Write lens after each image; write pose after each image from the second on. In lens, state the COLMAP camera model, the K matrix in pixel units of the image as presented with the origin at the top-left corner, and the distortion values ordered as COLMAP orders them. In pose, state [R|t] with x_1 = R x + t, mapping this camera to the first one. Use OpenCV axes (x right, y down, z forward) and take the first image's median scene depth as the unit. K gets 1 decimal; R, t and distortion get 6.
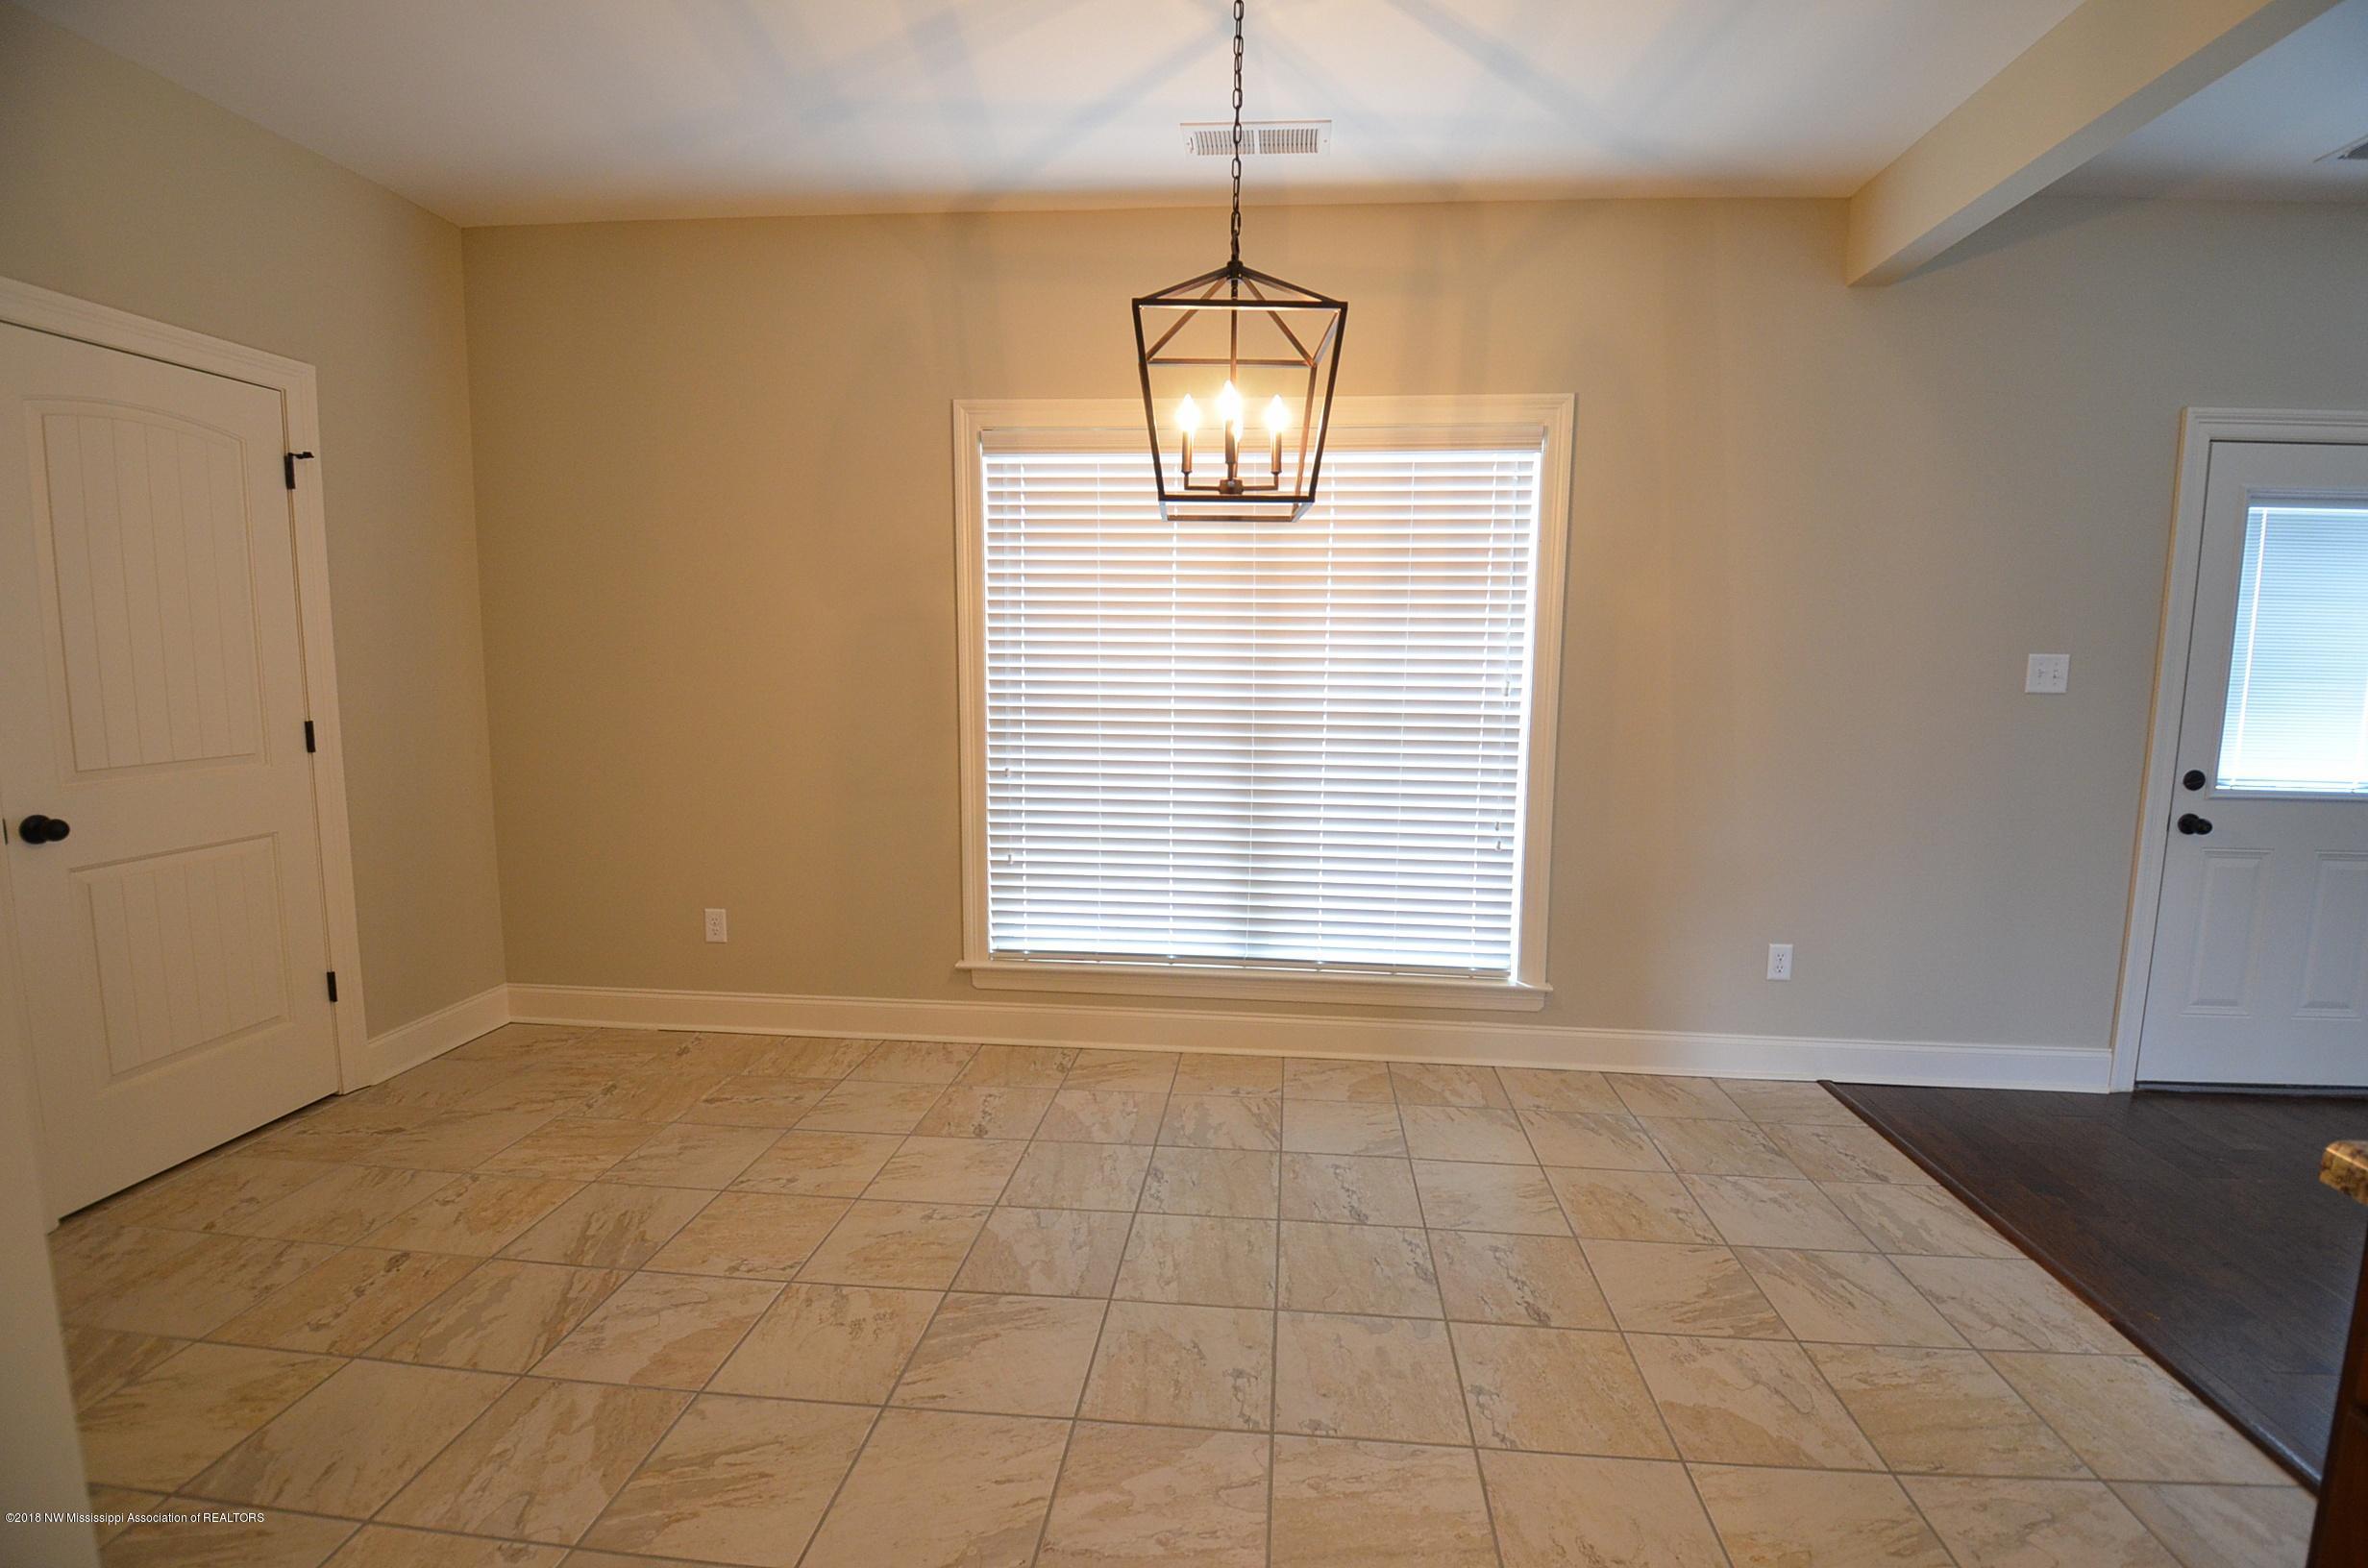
lens RADIAL K [[1042.4, 0, 1206.4], [0, 1042.4, 771.8], [0, 0, 1]] dist [-0.002097, -0.010622]
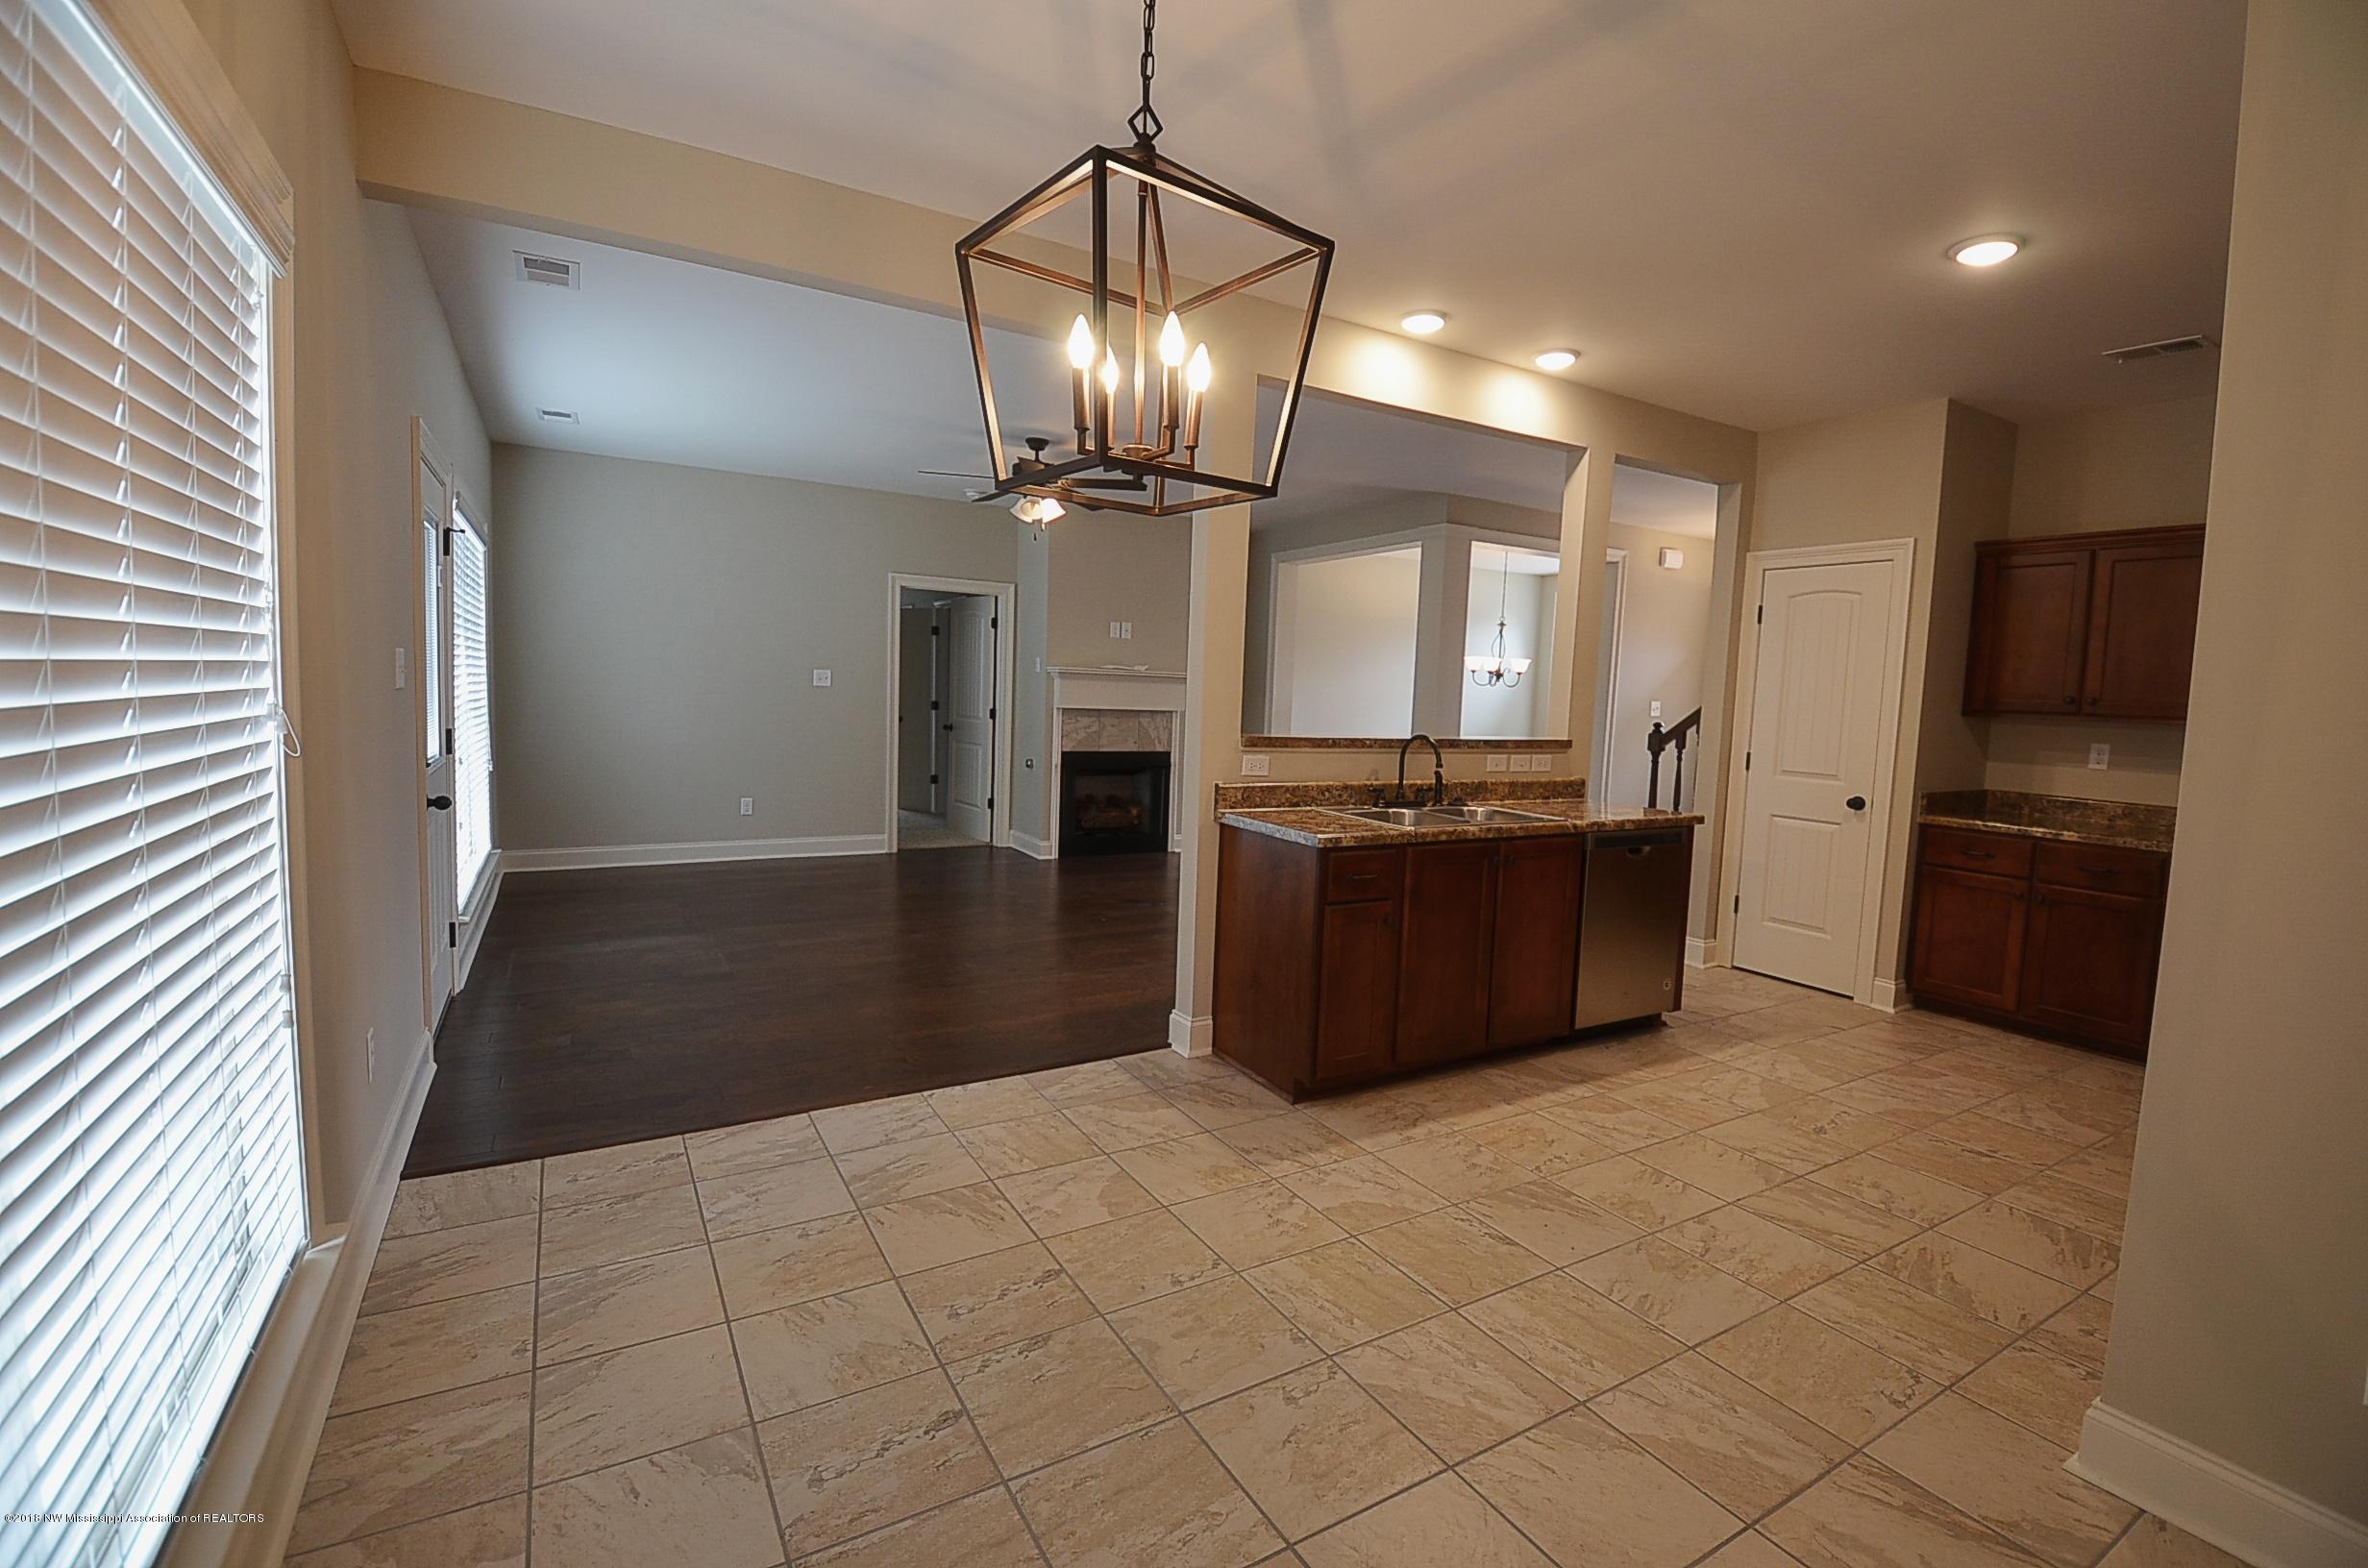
lens RADIAL K [[1042.4, 0, 1202.0], [0, 1042.4, 780.7], [0, 0, 1]] dist [-0.002097, -0.010622]
pose [[-0.583485, -0.109400, 0.804722, -0.485542], [0.049266, 0.984292, 0.169533, -0.142074], [-0.810628, 0.138566, -0.568930, 1.129353]]
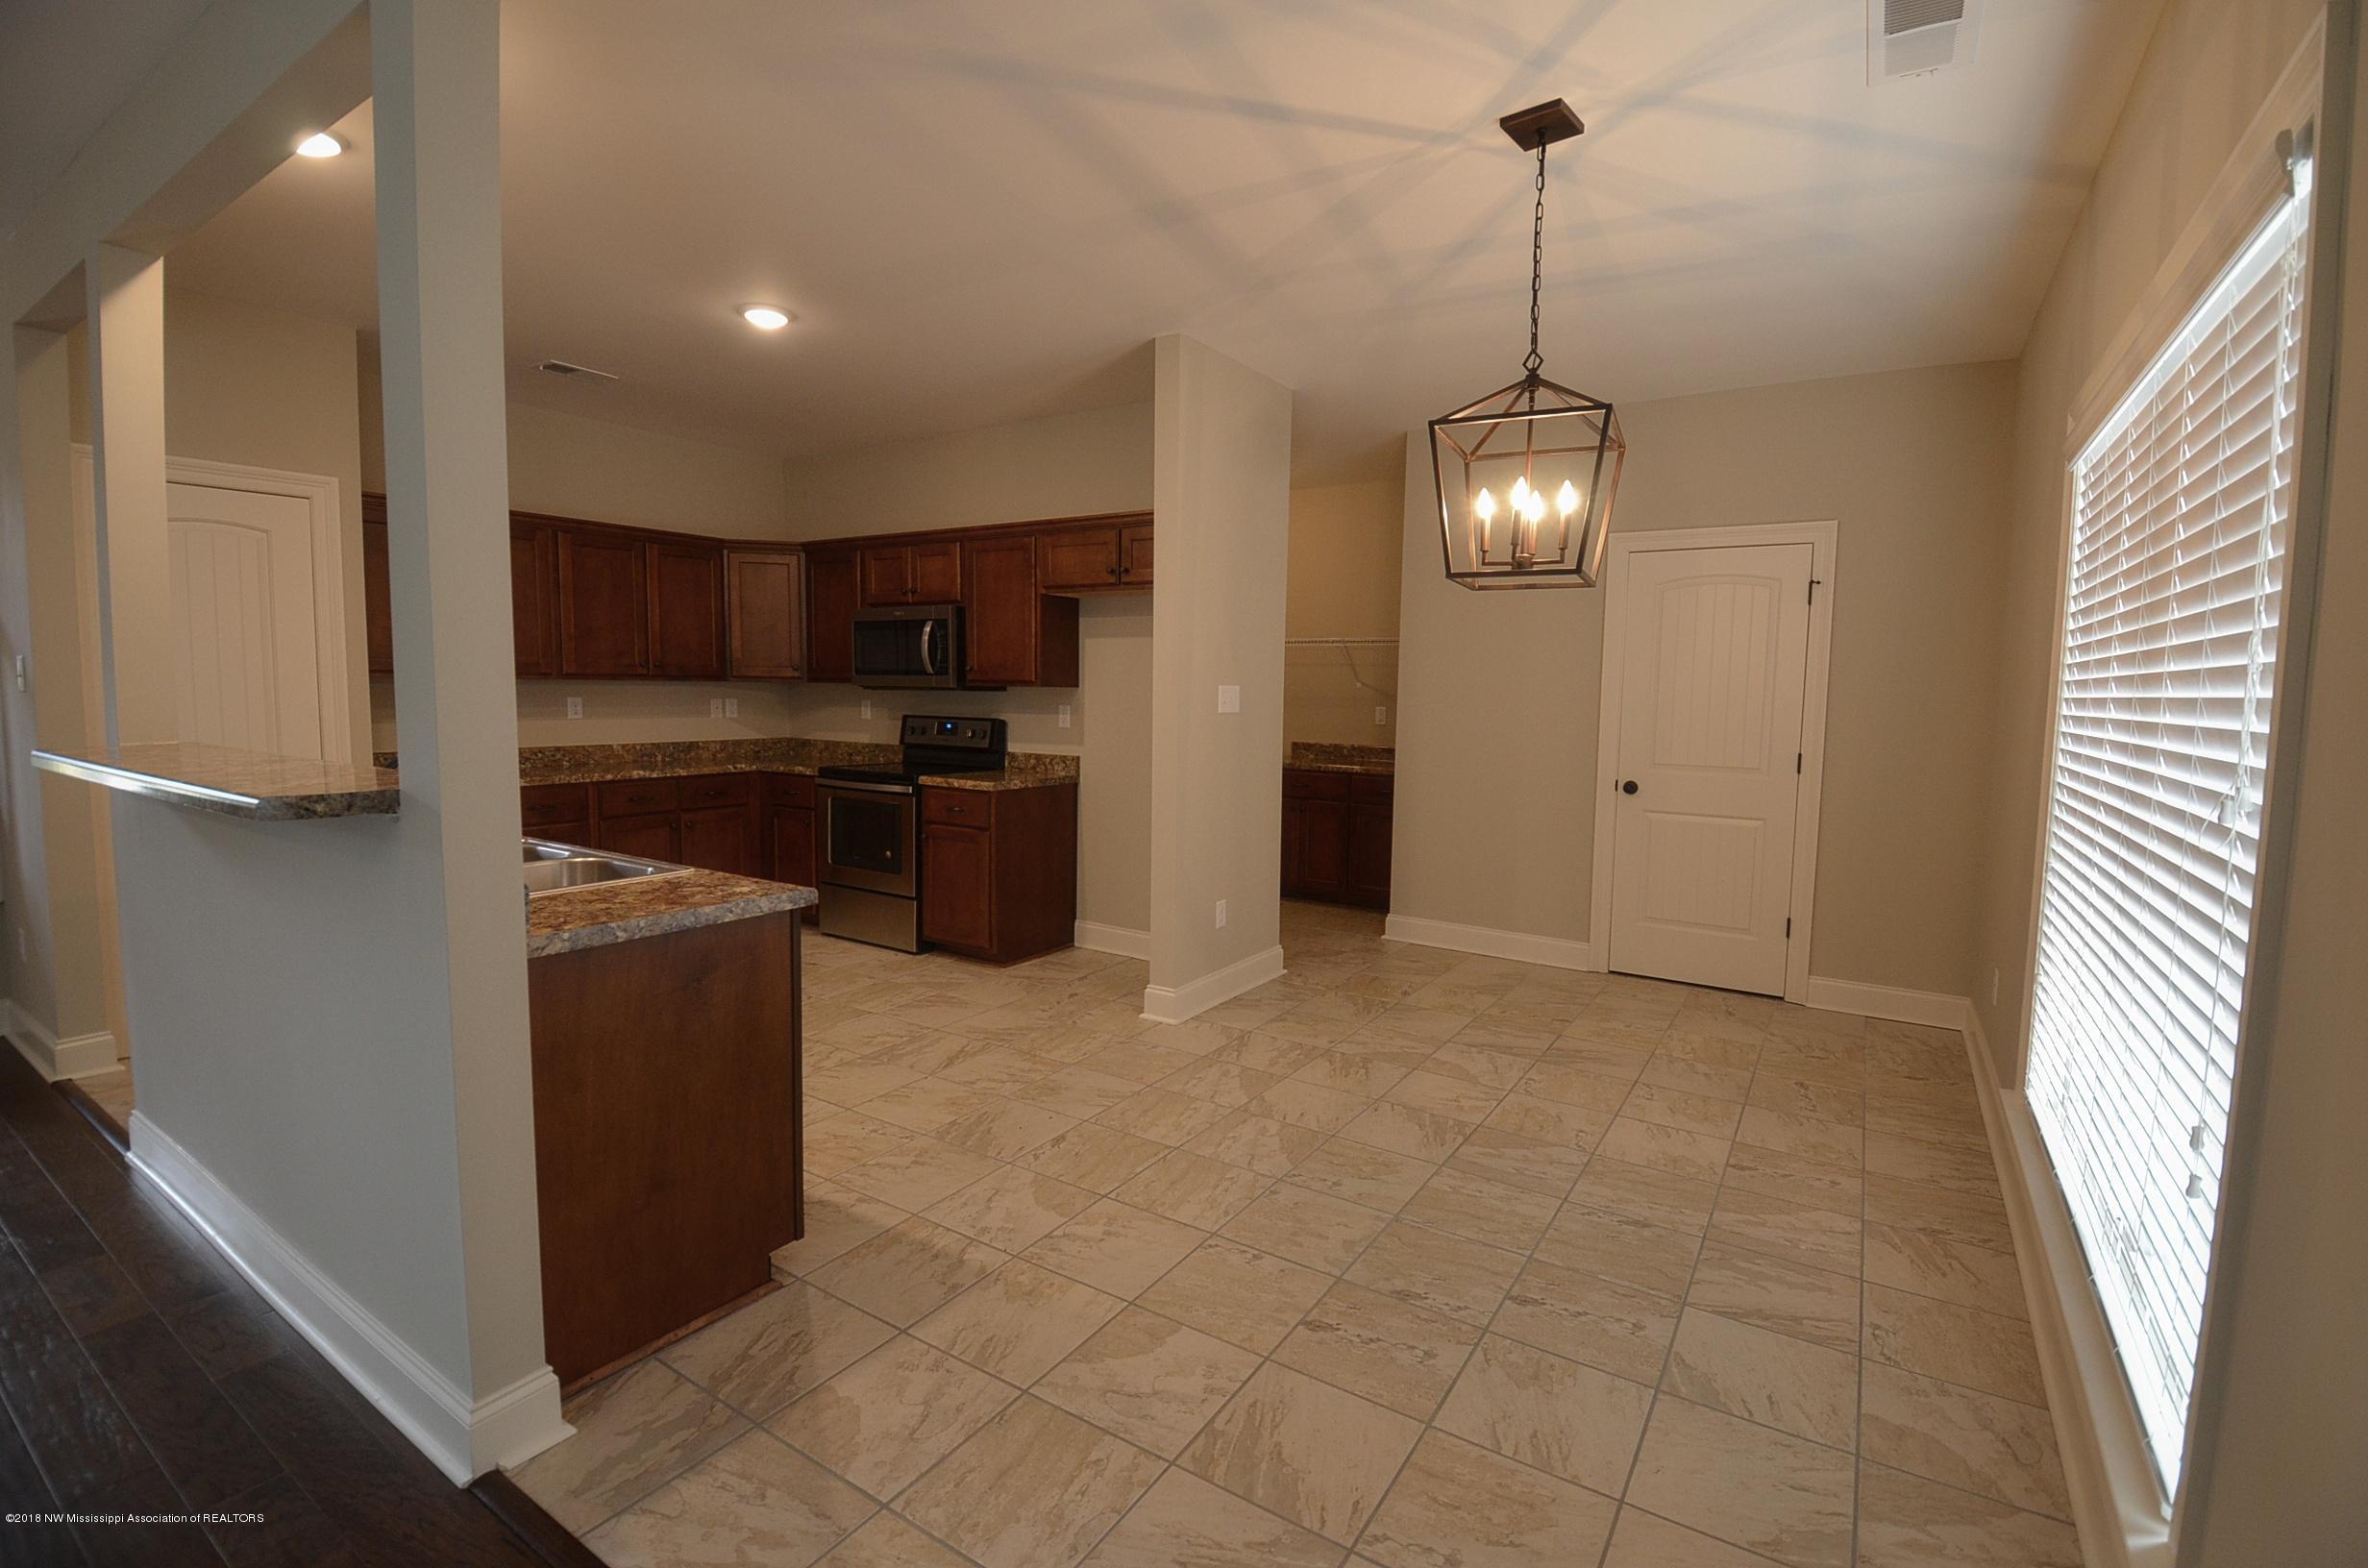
lens RADIAL K [[1042.4, 0, 1223.7], [0, 1042.4, 772.2], [0, 0, 1]] dist [-0.002097, -0.010622]
pose [[-0.450406, 0.053052, -0.891246, 1.001160], [-0.126071, 0.984452, 0.122313, -0.114110], [0.883878, 0.167451, -0.436714, 1.013196]]
